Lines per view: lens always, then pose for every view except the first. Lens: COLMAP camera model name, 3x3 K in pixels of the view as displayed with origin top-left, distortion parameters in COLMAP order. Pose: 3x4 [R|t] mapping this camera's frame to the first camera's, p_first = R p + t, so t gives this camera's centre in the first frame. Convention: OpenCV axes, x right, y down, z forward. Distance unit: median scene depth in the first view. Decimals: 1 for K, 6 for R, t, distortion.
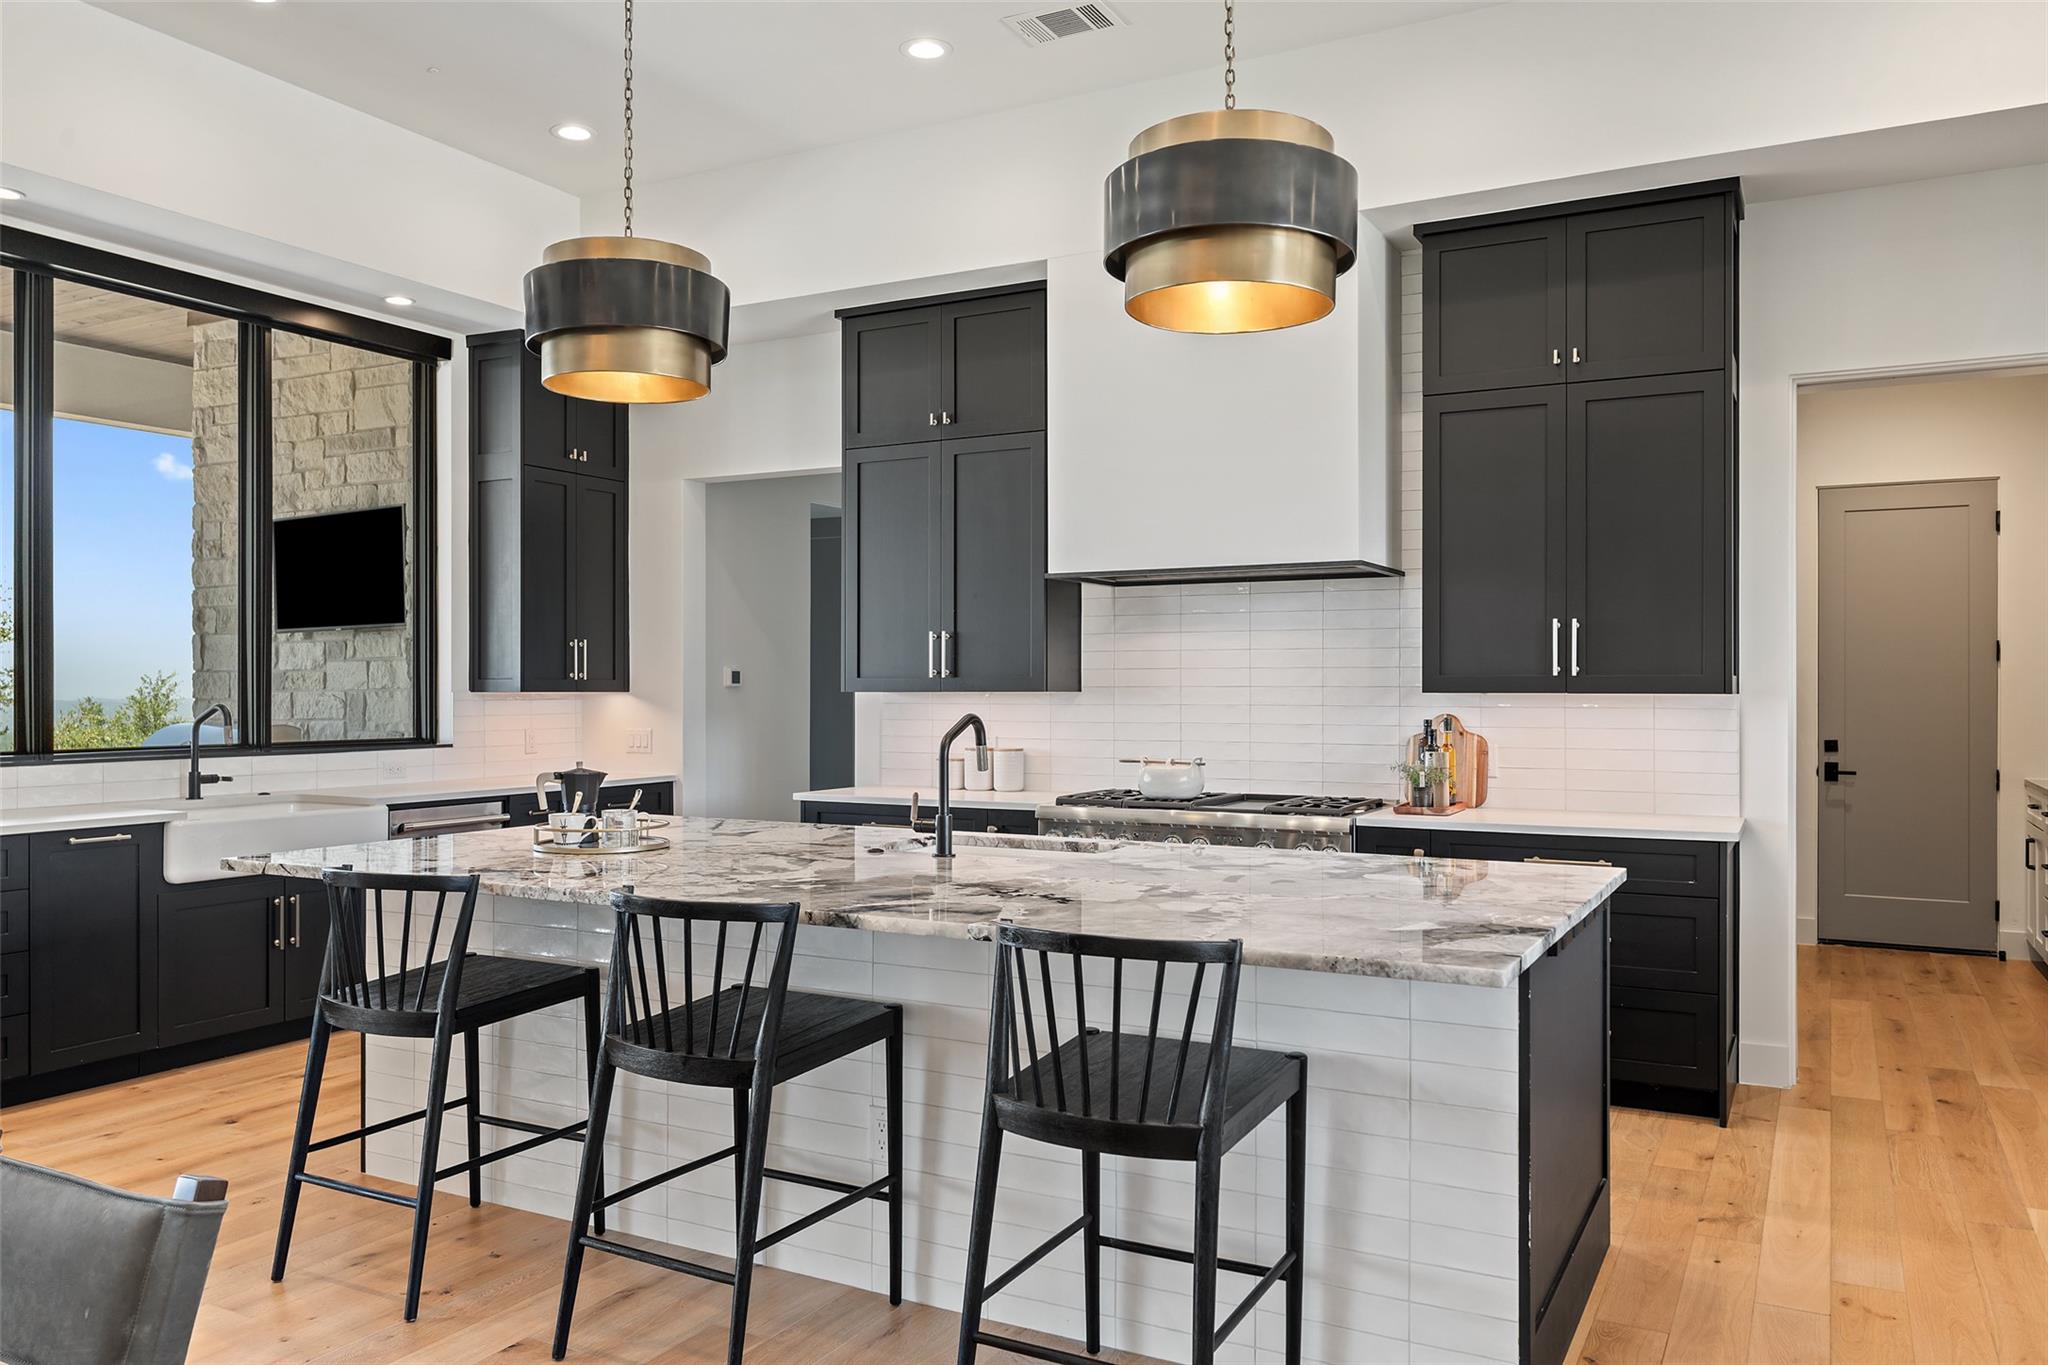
lens RADIAL K [[1510.9, 0, 1023.5], [0, 1510.9, 685.3], [0, 0, 1]] dist [0.007337, 0.011116]
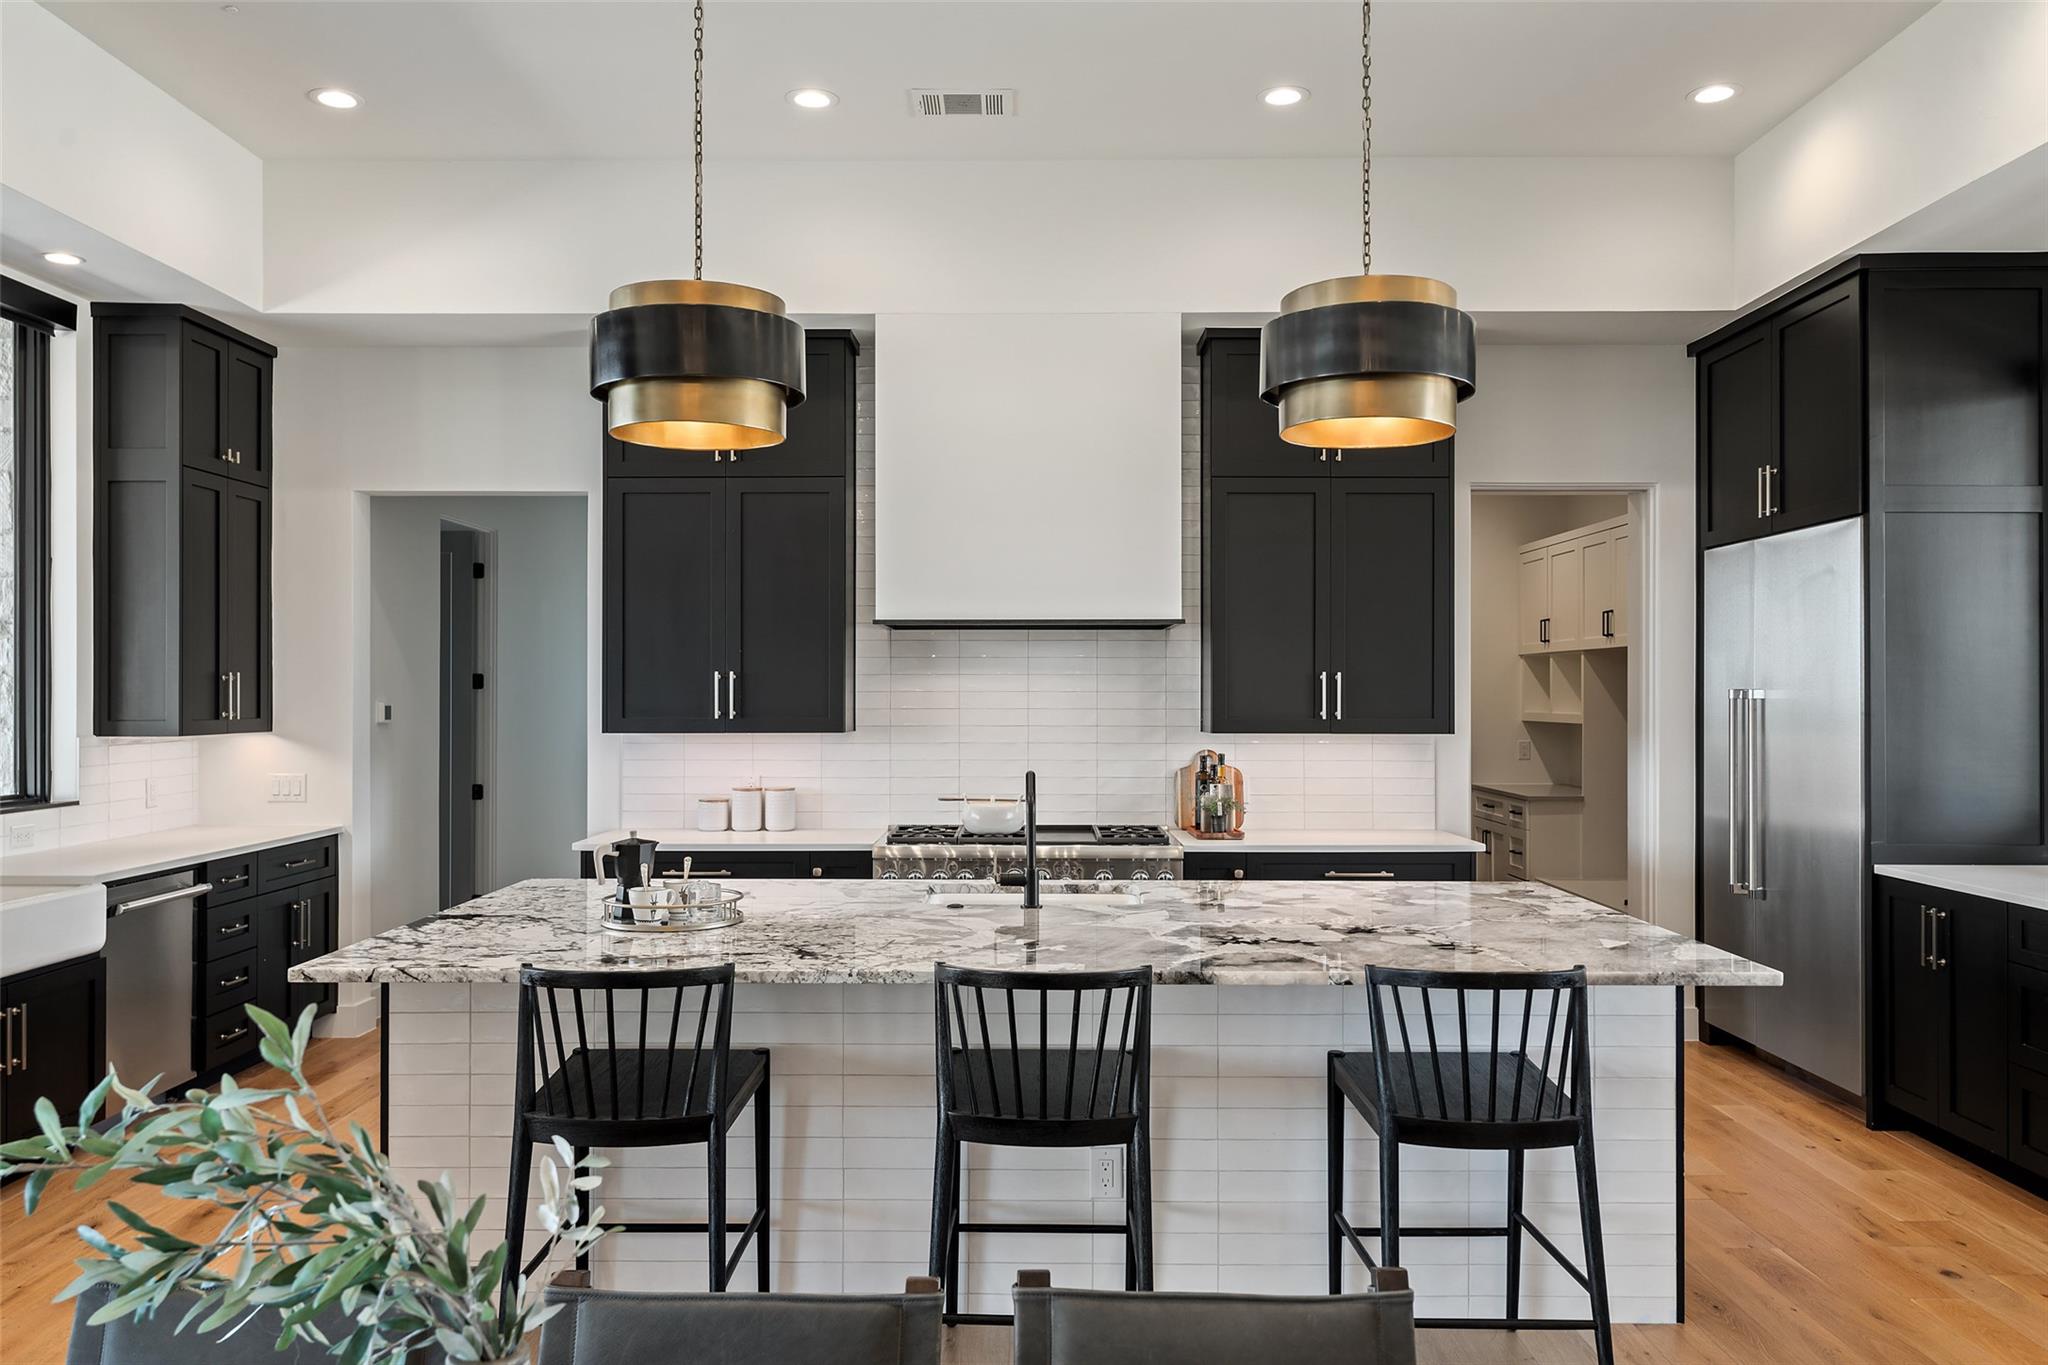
lens RADIAL K [[1510.9, 0, 1022.8], [0, 1510.9, 686.7], [0, 0, 1]] dist [0.007337, 0.011116]
pose [[0.884302, 0.001597, 0.466913, -0.395004], [-0.001626, 0.999999, -0.000340, -0.029612], [-0.466913, -0.000459, 0.884303, 0.045354]]
